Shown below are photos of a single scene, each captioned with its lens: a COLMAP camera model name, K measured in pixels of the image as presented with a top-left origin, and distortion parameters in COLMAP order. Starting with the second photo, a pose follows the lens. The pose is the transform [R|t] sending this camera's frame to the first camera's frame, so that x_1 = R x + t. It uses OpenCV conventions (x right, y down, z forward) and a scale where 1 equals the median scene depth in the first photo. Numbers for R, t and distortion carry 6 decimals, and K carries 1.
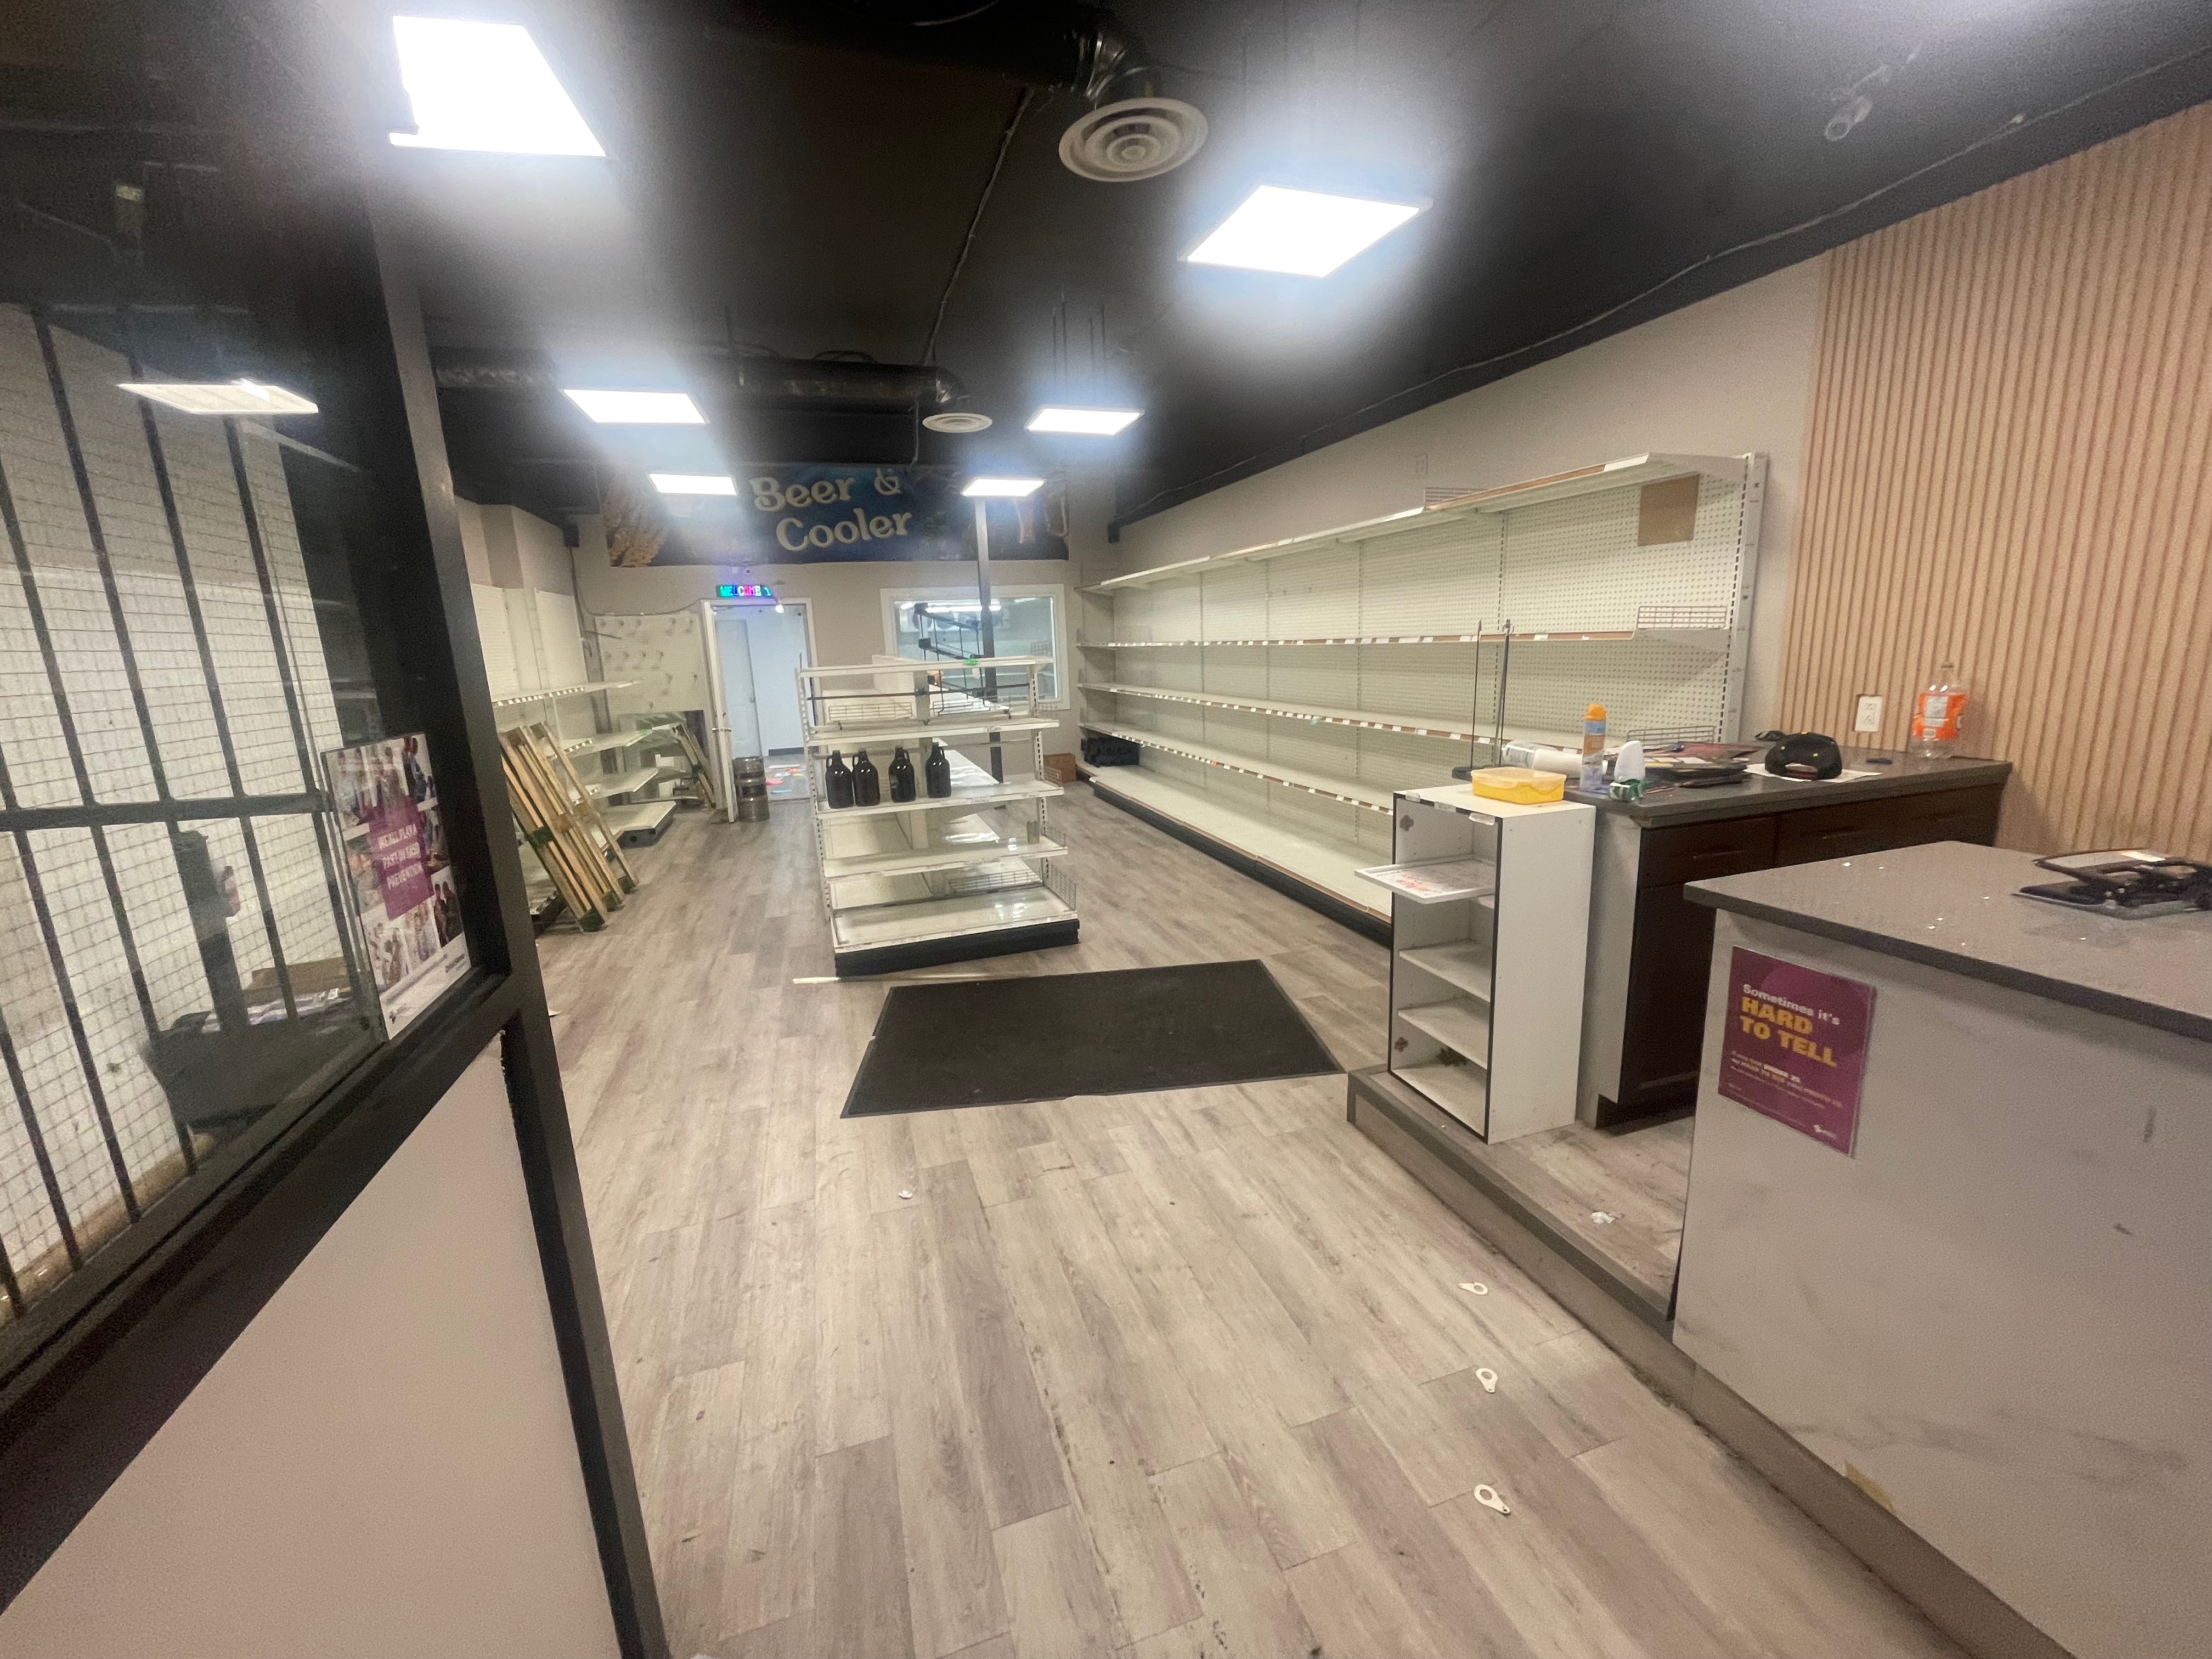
lens RADIAL K [[887.8, 0, 1100.6], [0, 887.8, 824.8], [0, 0, 1]] dist [0.014078, -0.003634]
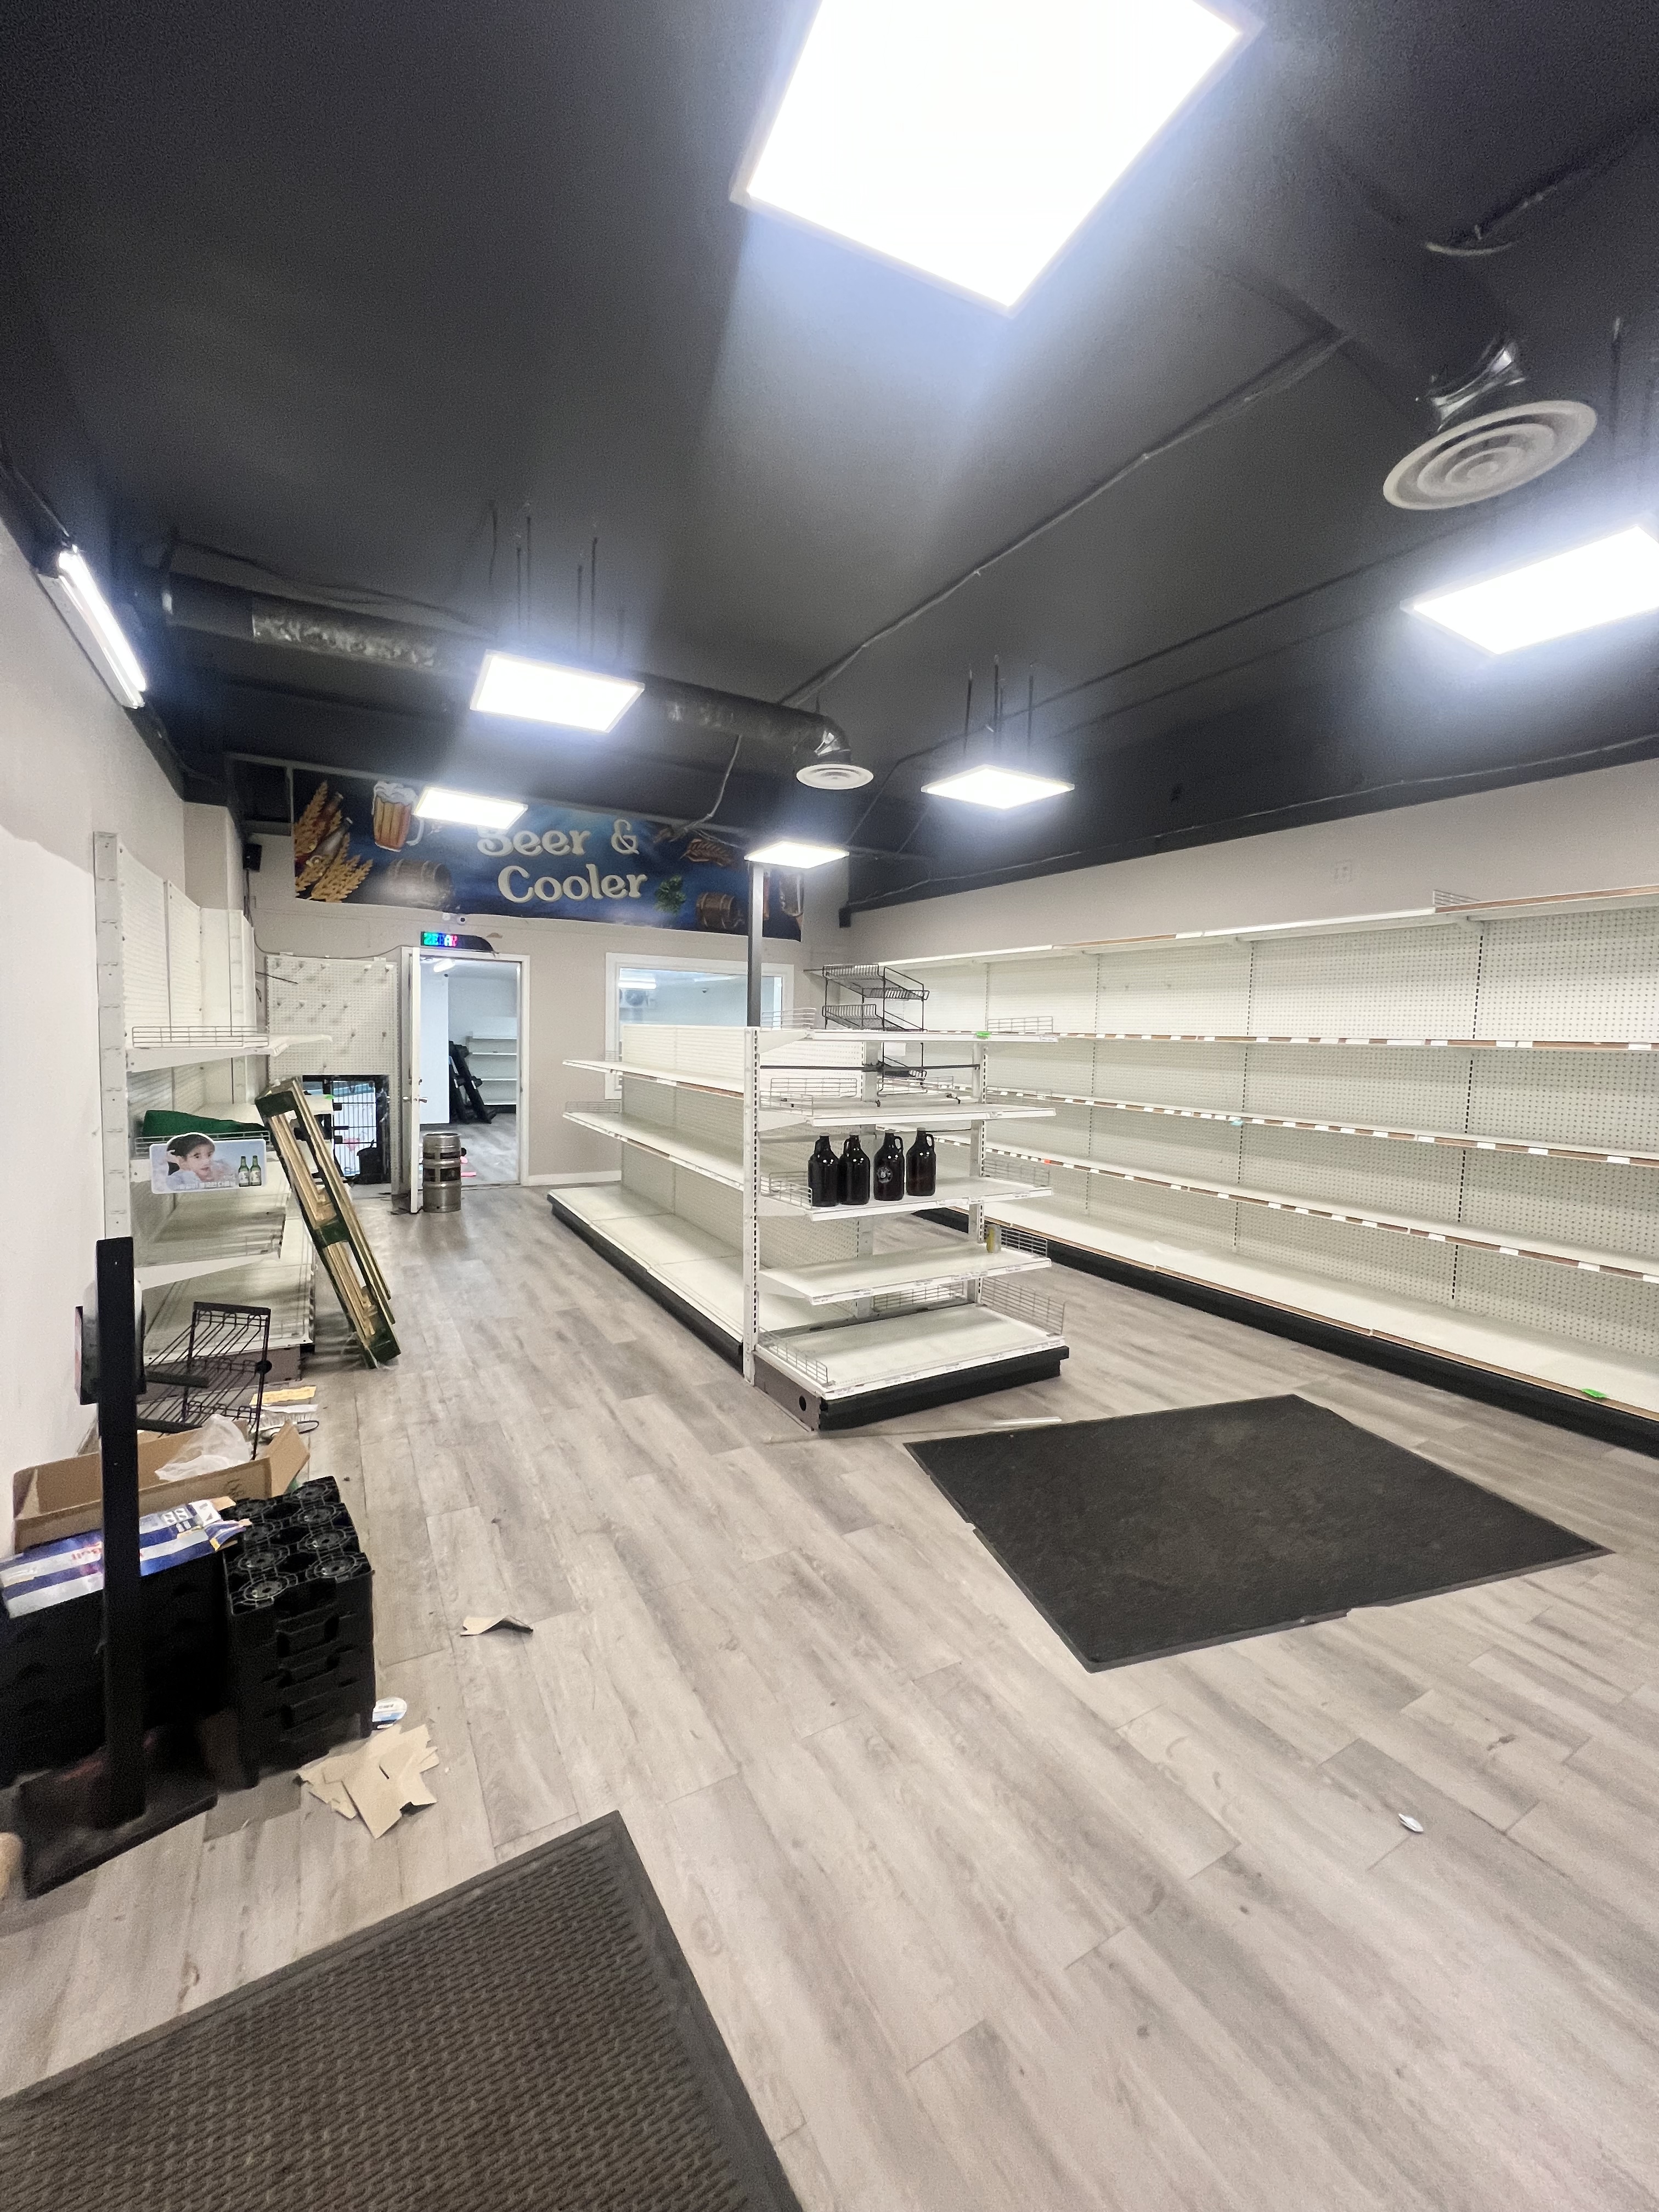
lens RADIAL K [[877.9, 0, 829.5], [0, 877.9, 1106.0], [0, 0, 1]] dist [0.001558, 0.000043]
pose [[0.973970, 0.048677, 0.221387, -0.587752], [-0.020456, 0.991560, -0.128022, -0.009753], [-0.225751, 0.120161, 0.966746, 0.306859]]
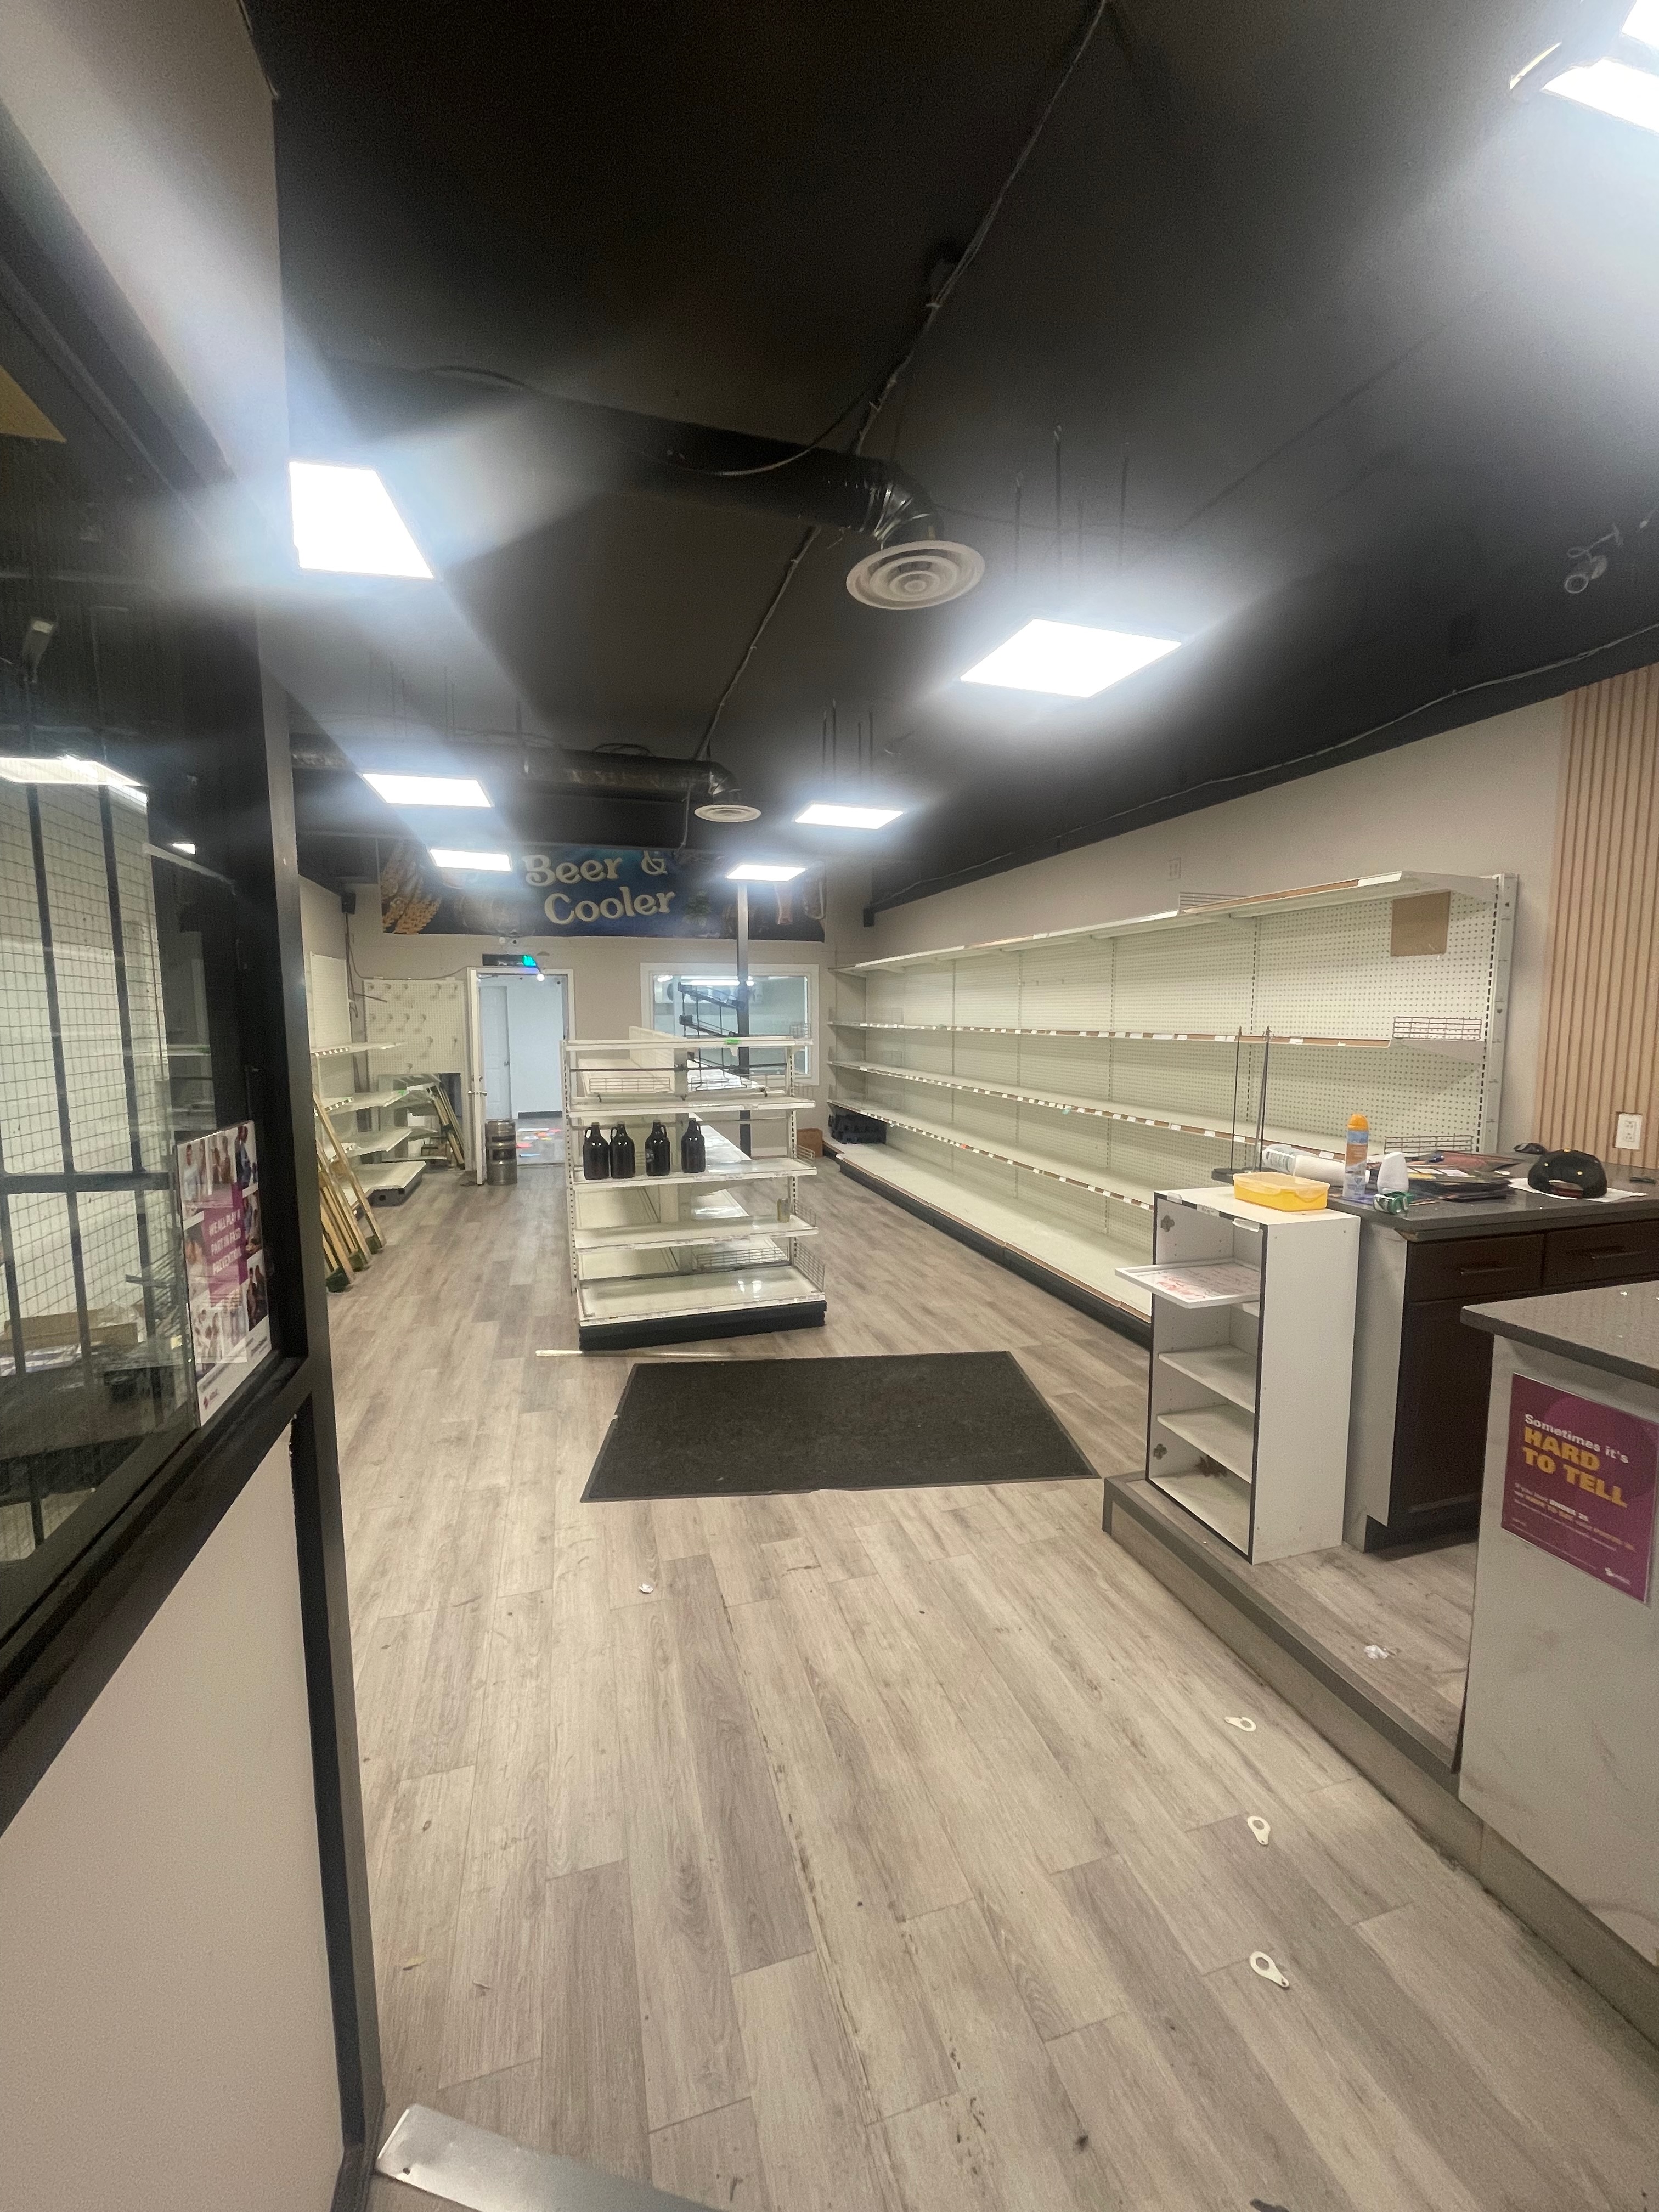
lens RADIAL K [[887.8, 0, 828.7], [0, 887.8, 1113.5], [0, 0, 1]] dist [0.014078, -0.003634]
pose [[0.999069, 0.040117, -0.015883, -0.019290], [-0.041441, 0.994677, -0.094346, -0.011445], [0.012014, 0.094917, 0.995413, -0.008689]]
